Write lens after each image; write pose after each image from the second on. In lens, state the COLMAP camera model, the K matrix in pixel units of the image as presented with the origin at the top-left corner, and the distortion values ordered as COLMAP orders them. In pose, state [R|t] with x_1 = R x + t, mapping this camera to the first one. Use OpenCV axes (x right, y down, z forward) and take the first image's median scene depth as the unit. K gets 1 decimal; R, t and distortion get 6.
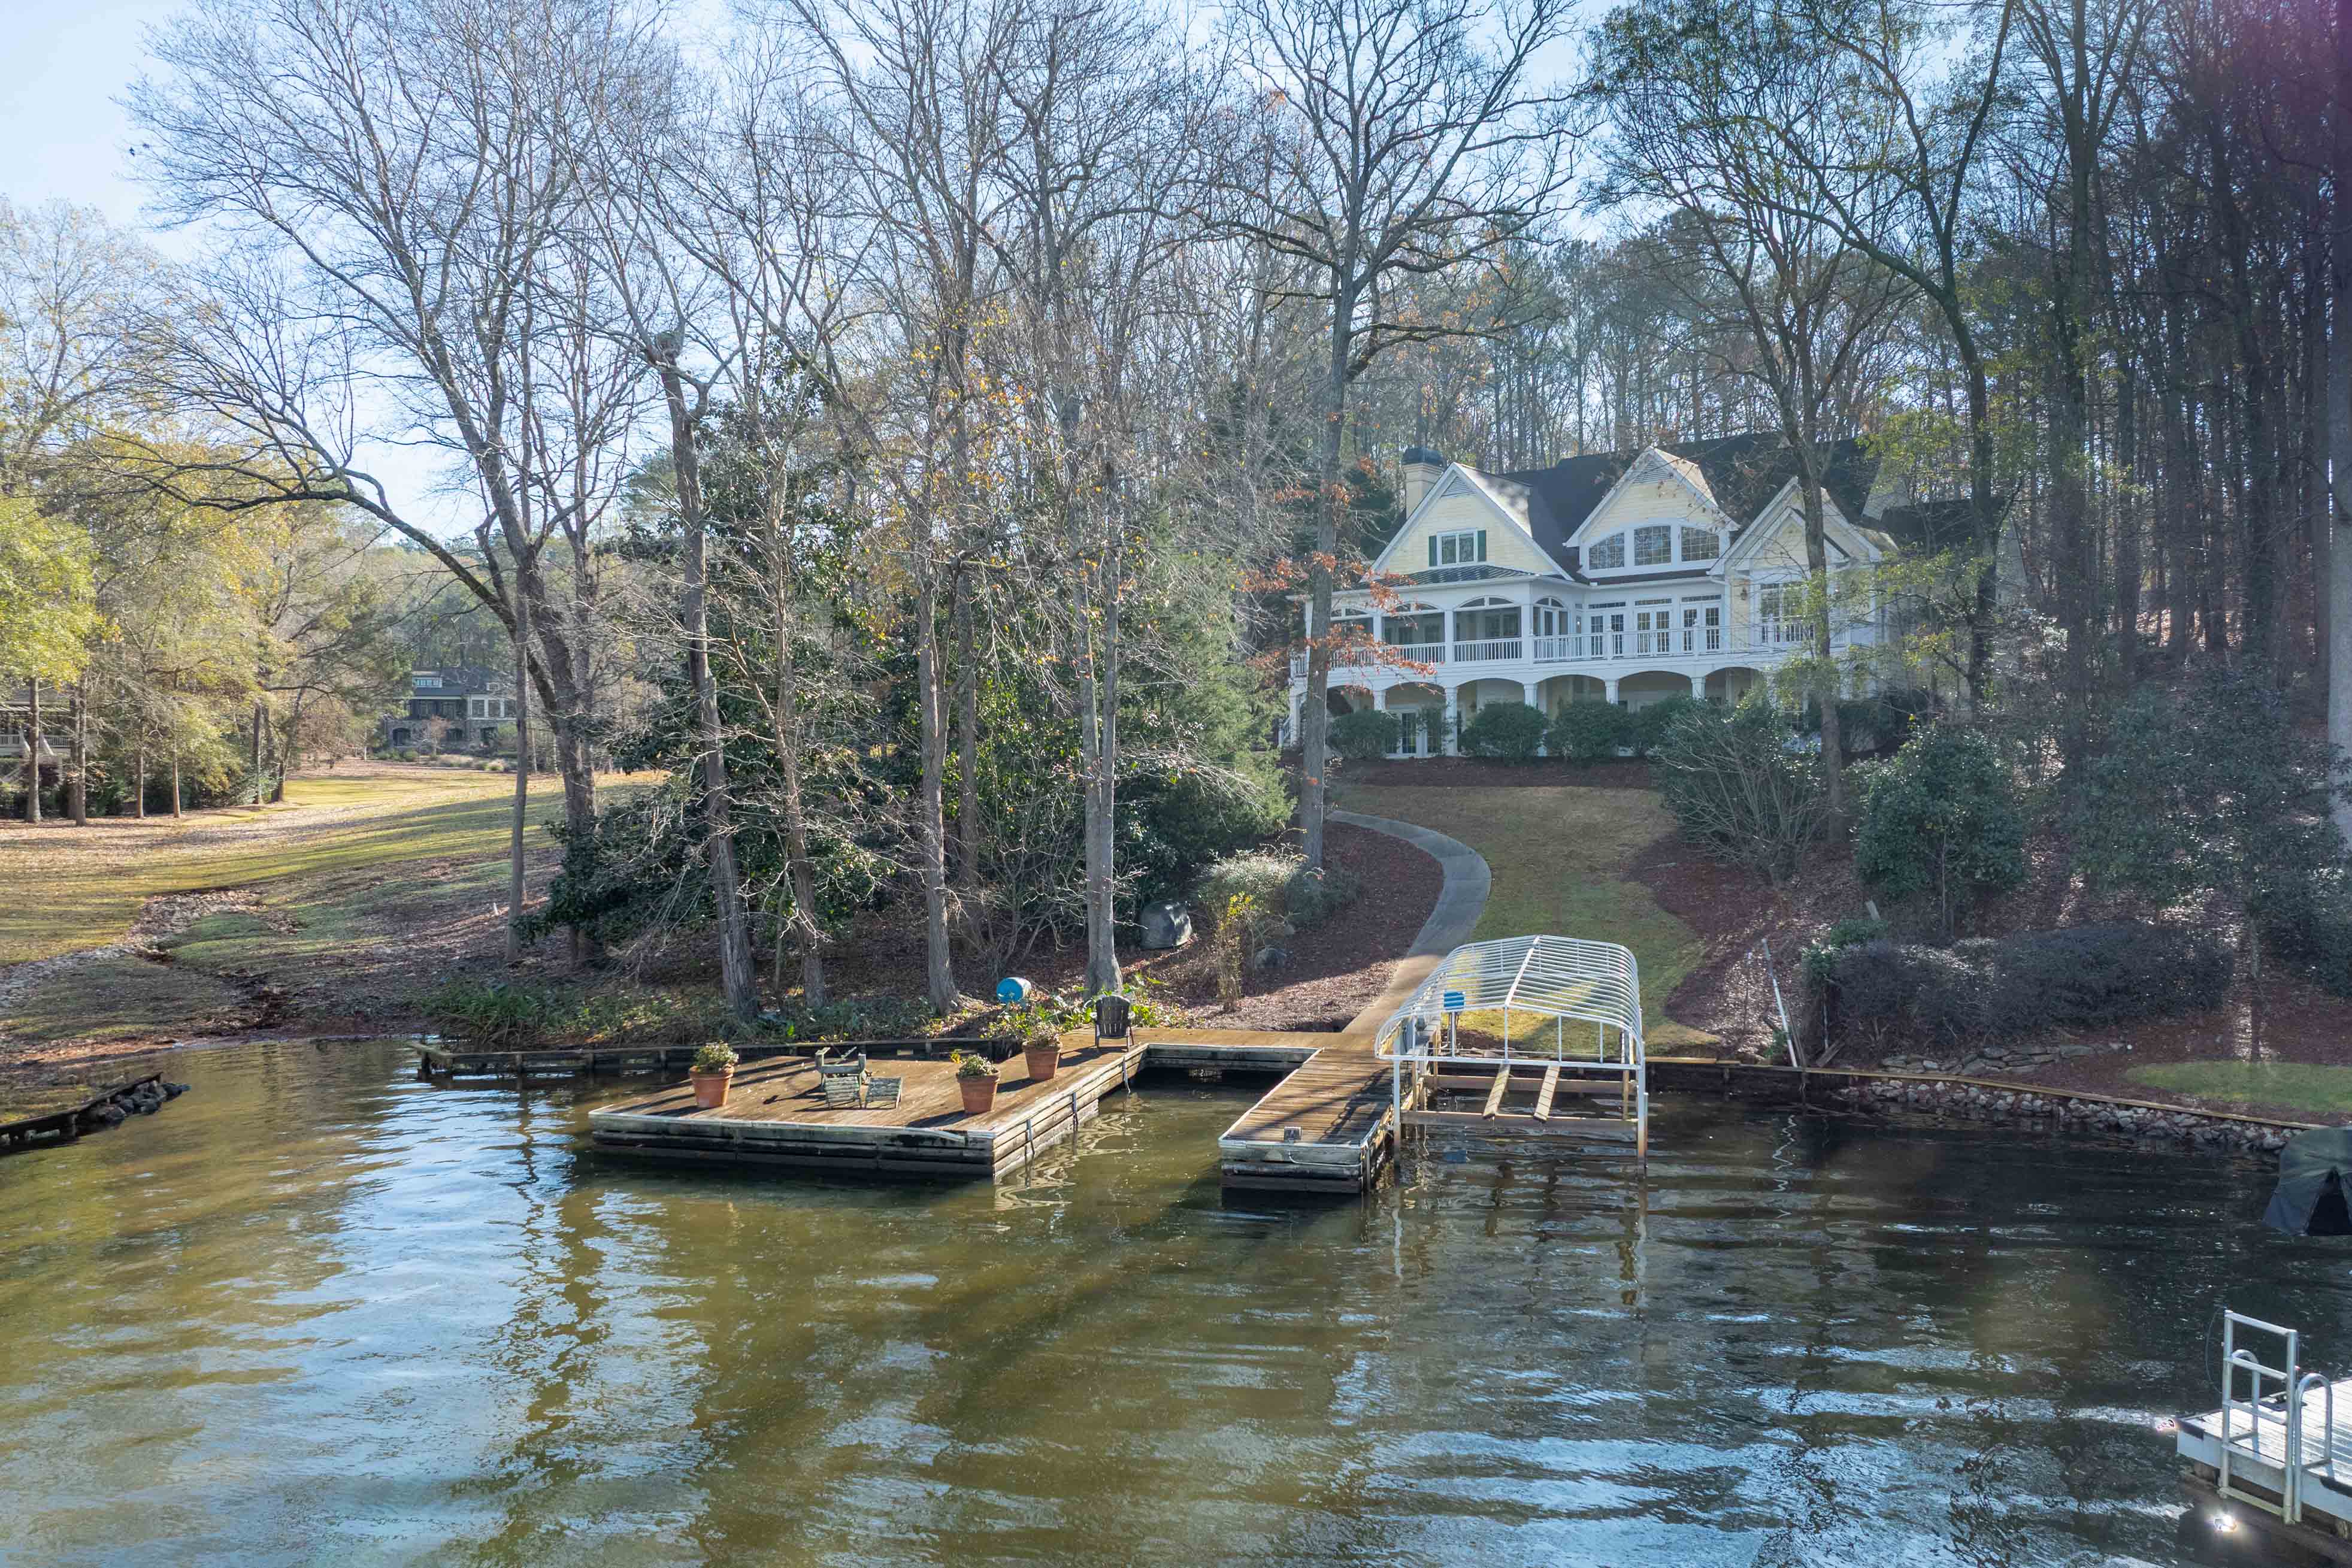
lens RADIAL K [[1655.8, 0, 1179.2], [0, 1655.8, 778.4], [0, 0, 1]] dist [-0.009091, 0.000609]
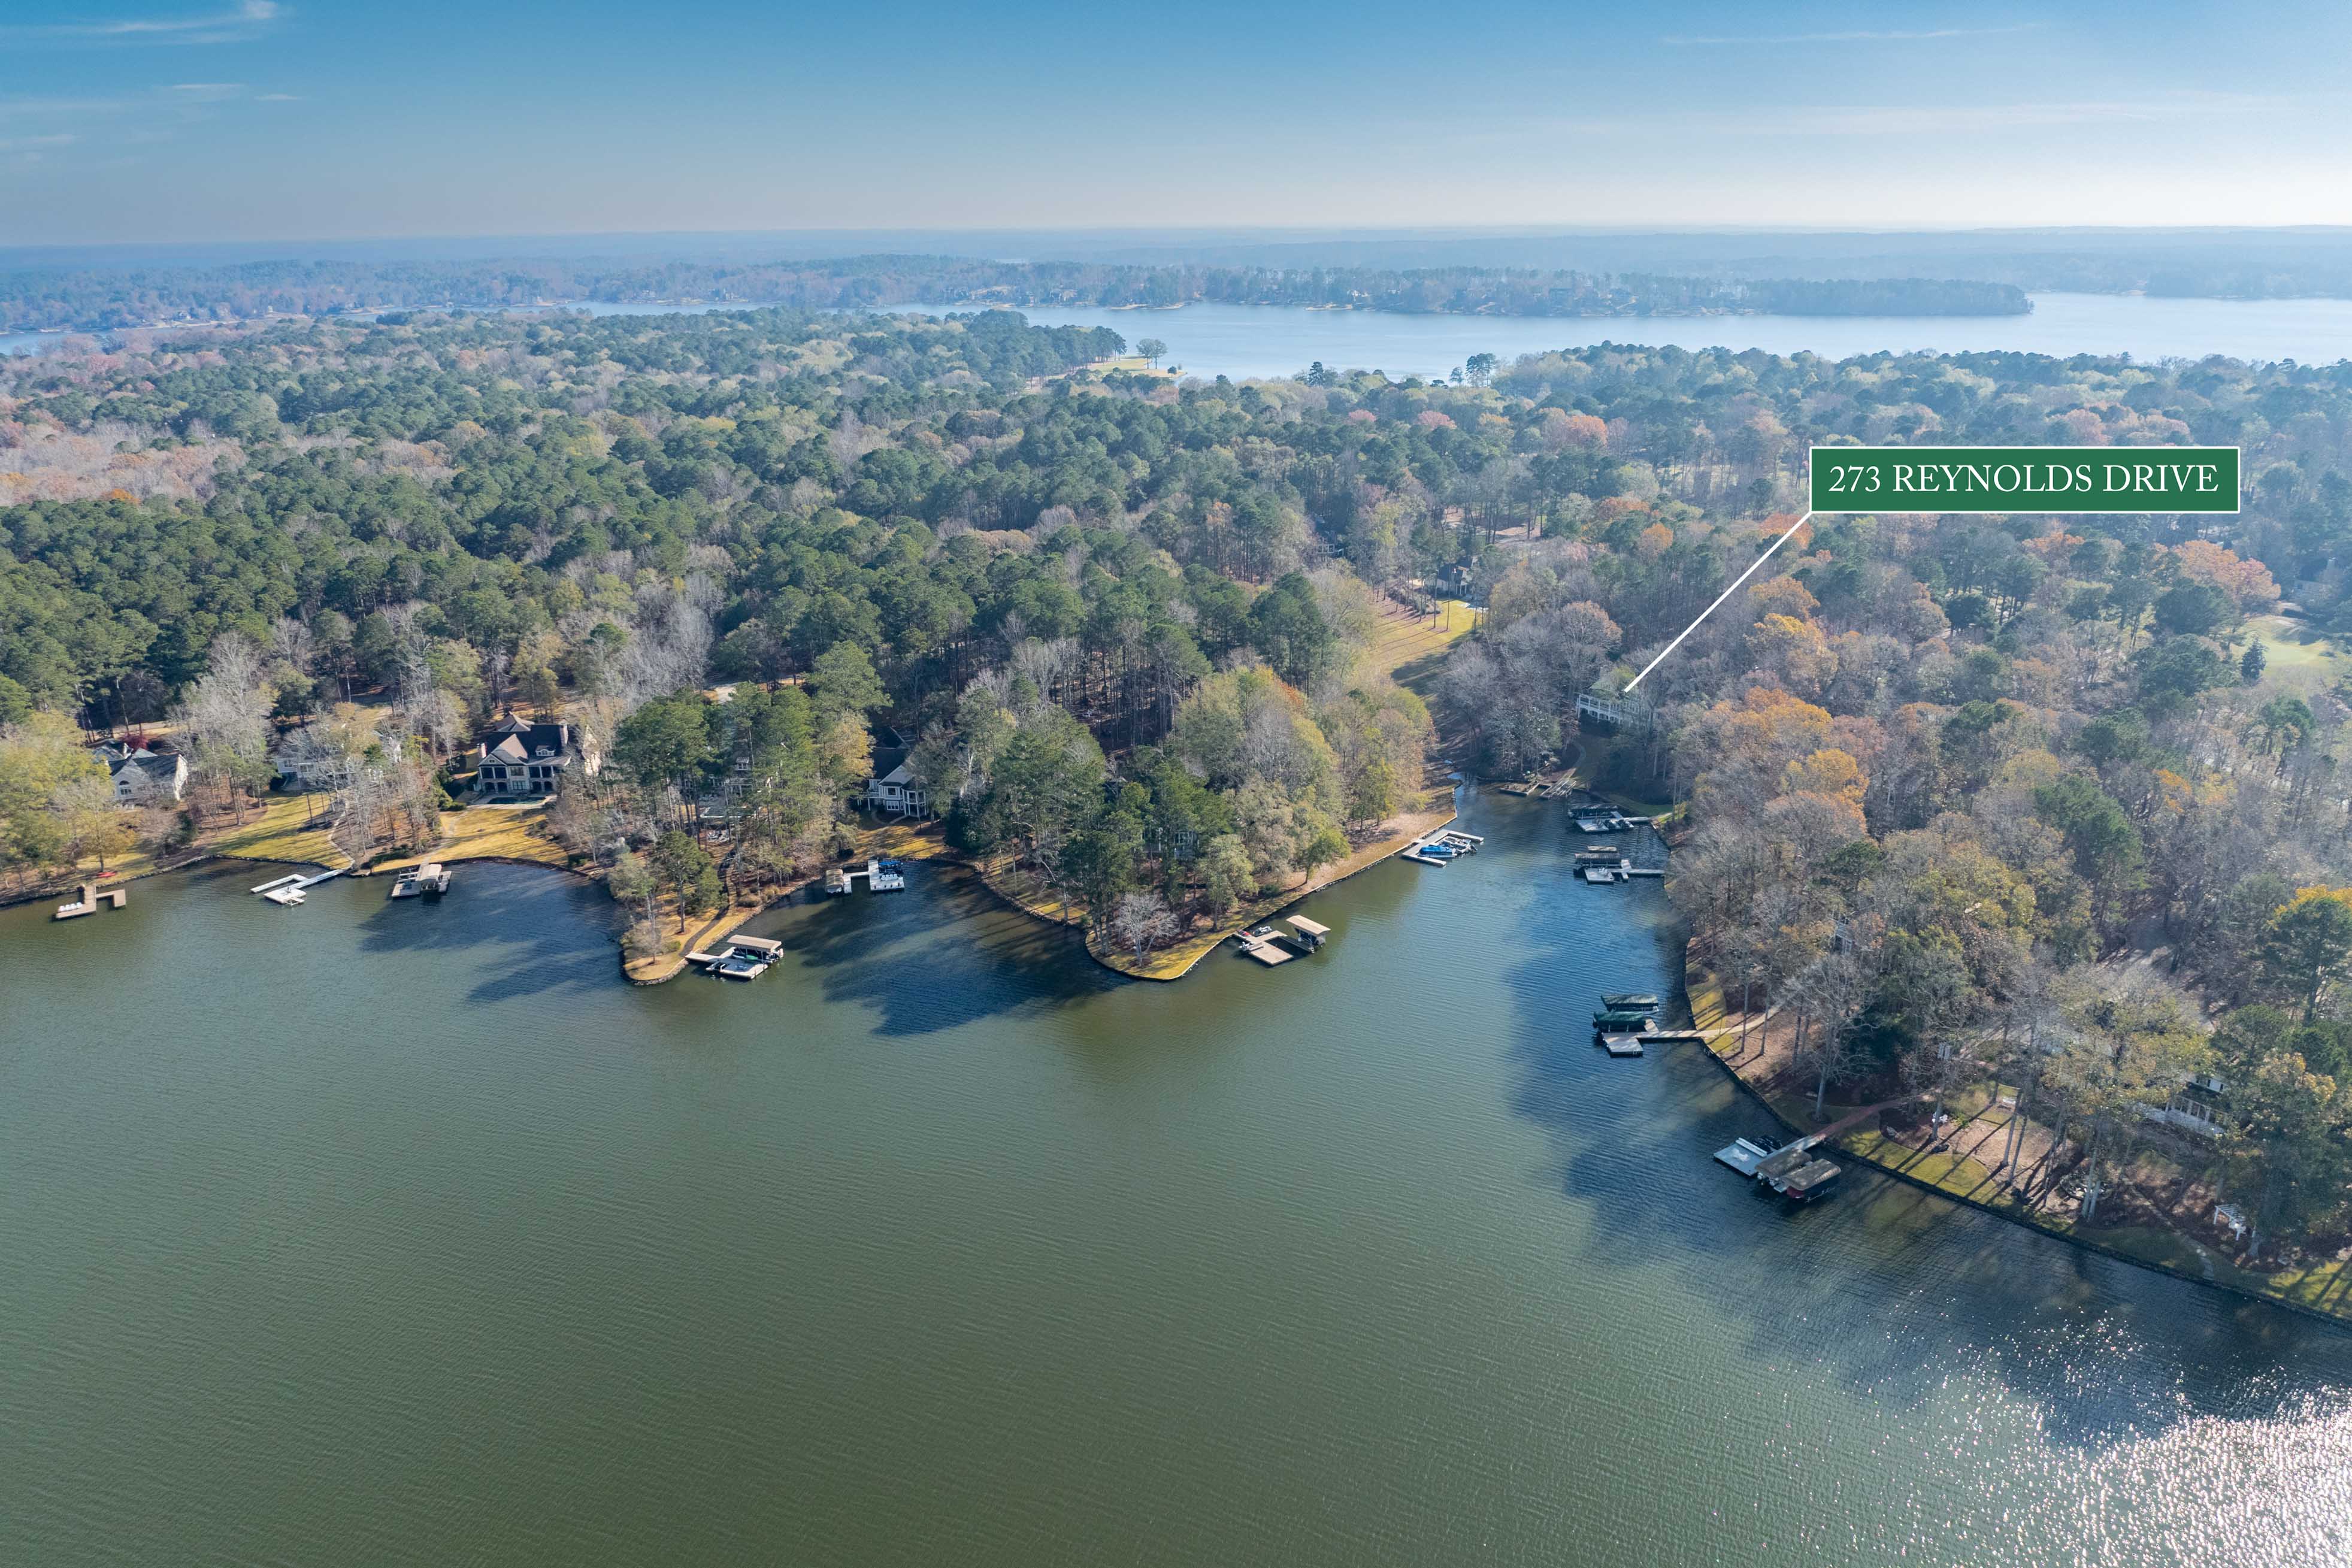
lens RADIAL K [[1652.8, 0, 1198.5], [0, 1652.8, 793.7], [0, 0, 1]] dist [-0.030143, -0.011211]
pose [[0.959570, 0.106743, -0.260443, 0.389588], [-0.011556, 0.939460, 0.342462, -2.009663], [0.281231, -0.325607, 0.902712, -5.524487]]
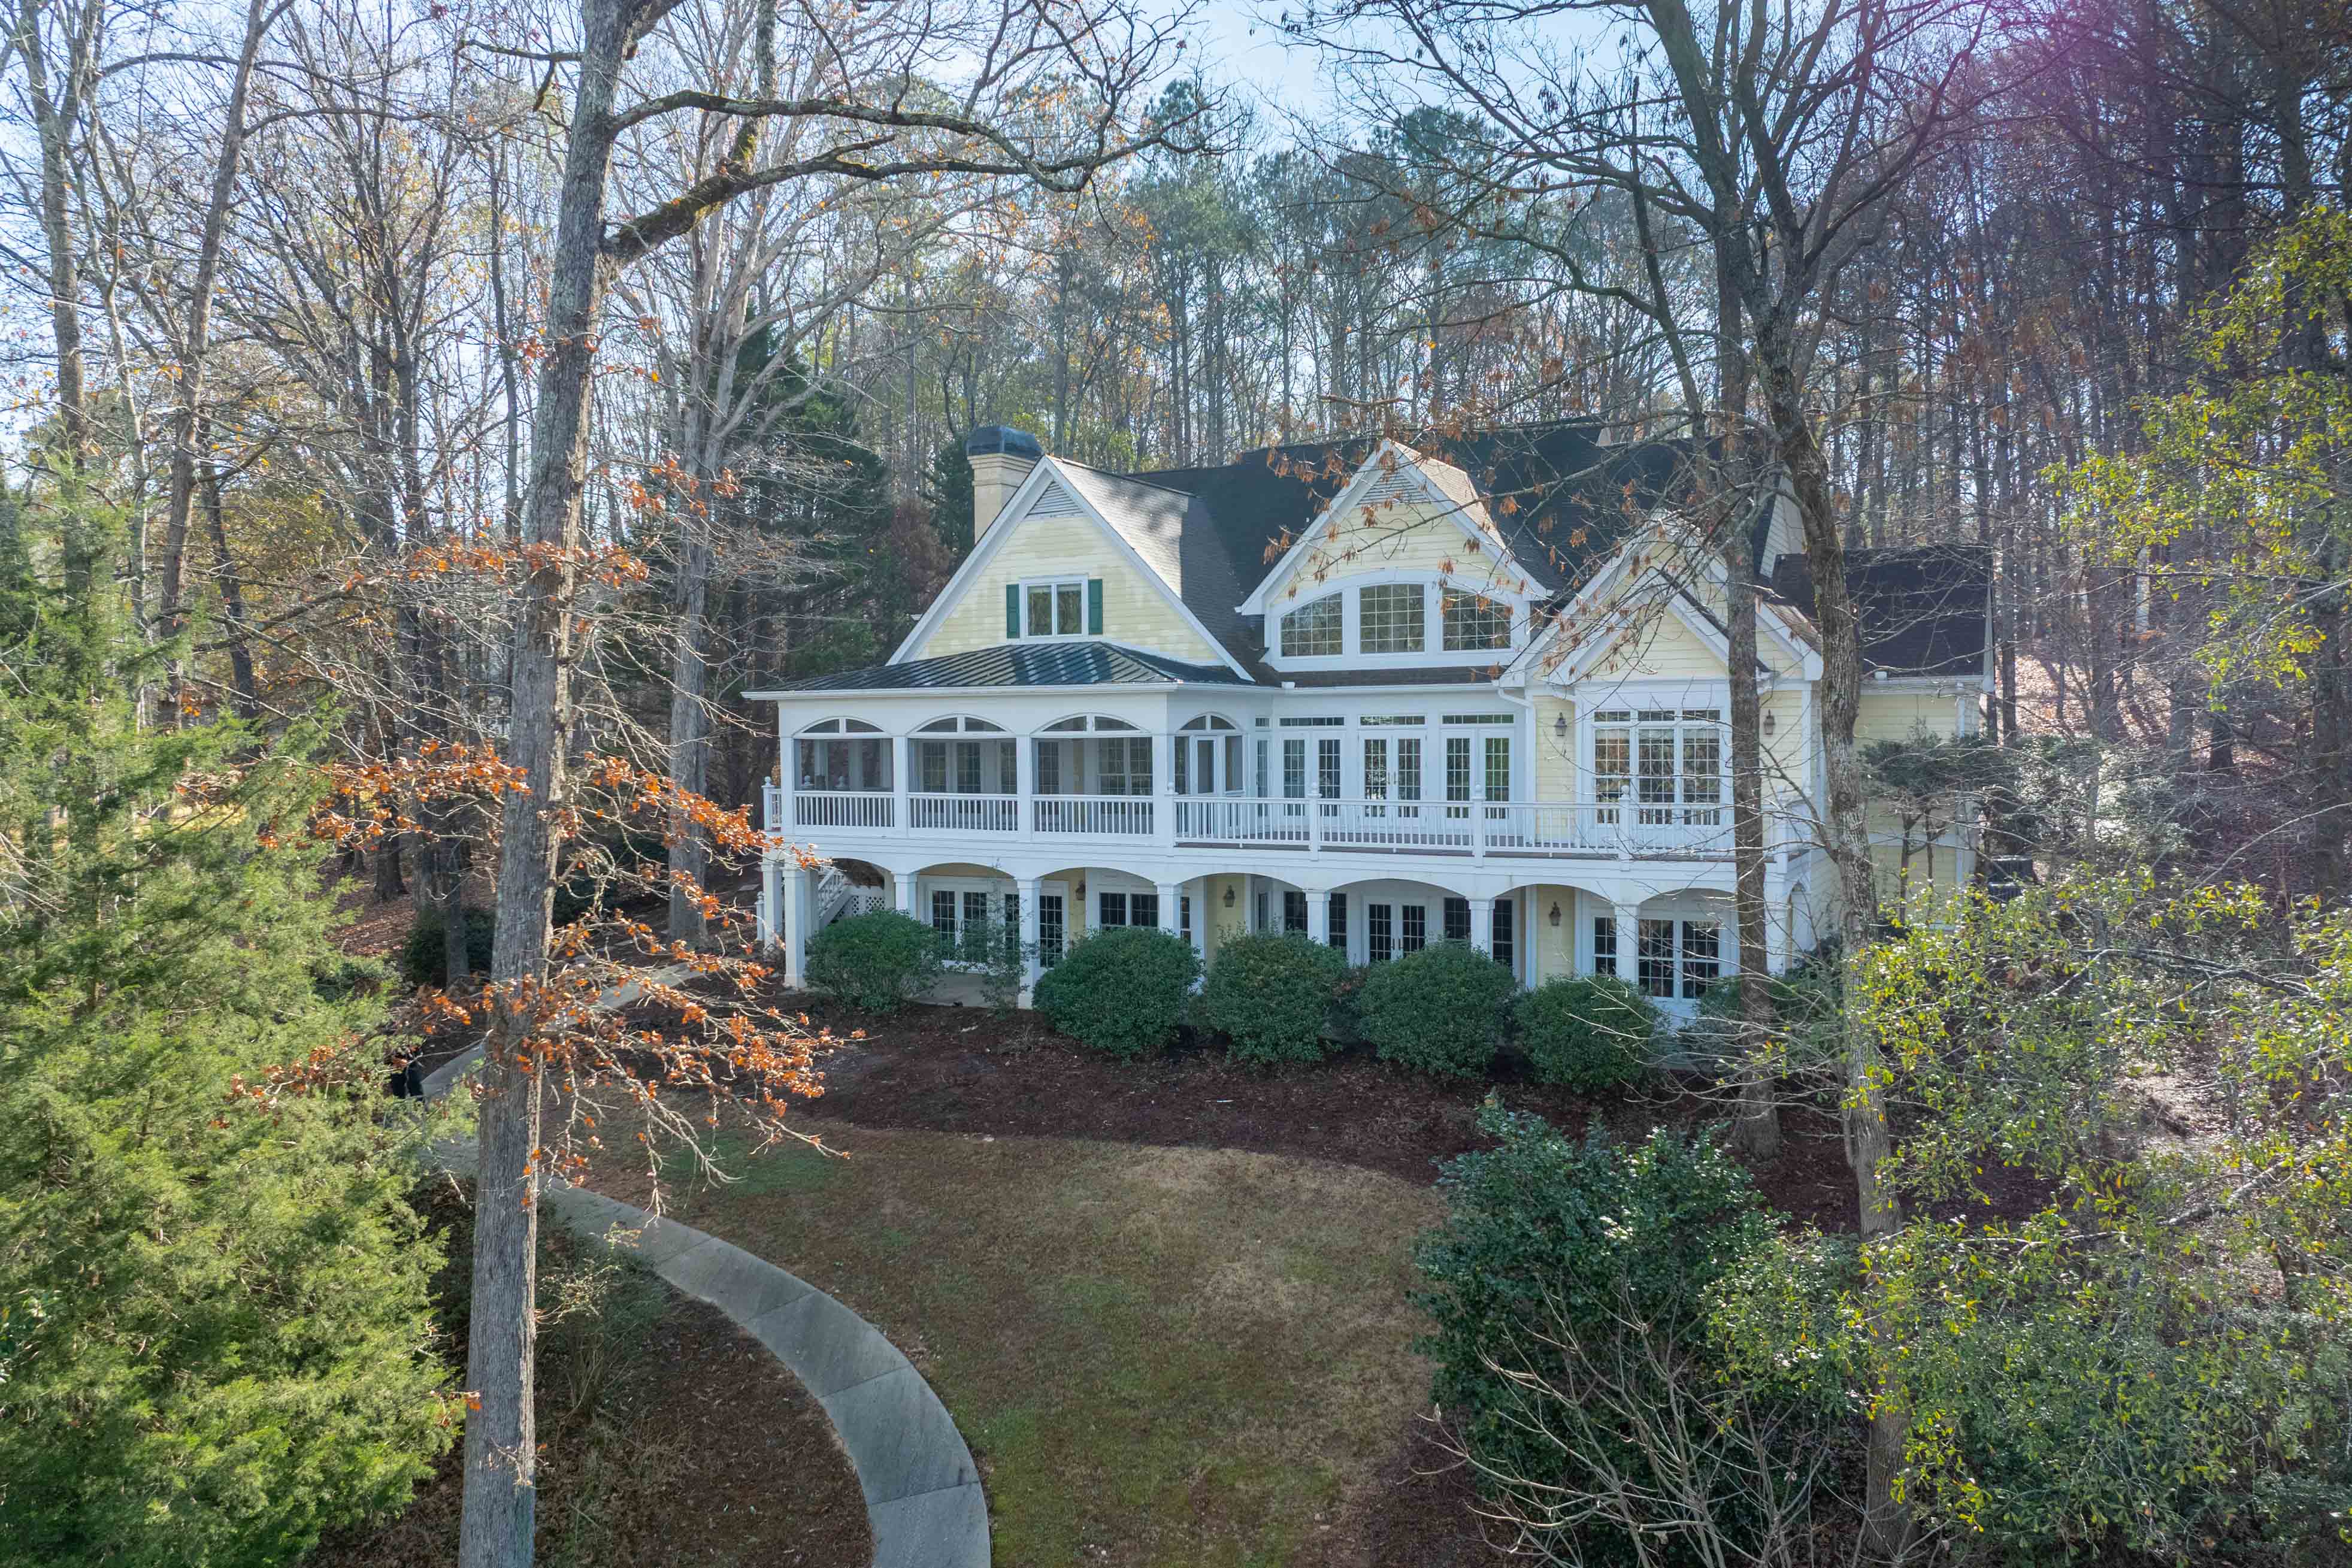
lens RADIAL K [[1652.8, 0, 1168.3], [0, 1652.8, 783.9], [0, 0, 1]] dist [-0.030143, -0.011211]
pose [[0.987374, -0.002982, 0.158375, 0.127566], [-0.000780, 0.999719, 0.023687, -0.100949], [-0.158402, -0.023512, 0.987095, 0.475959]]
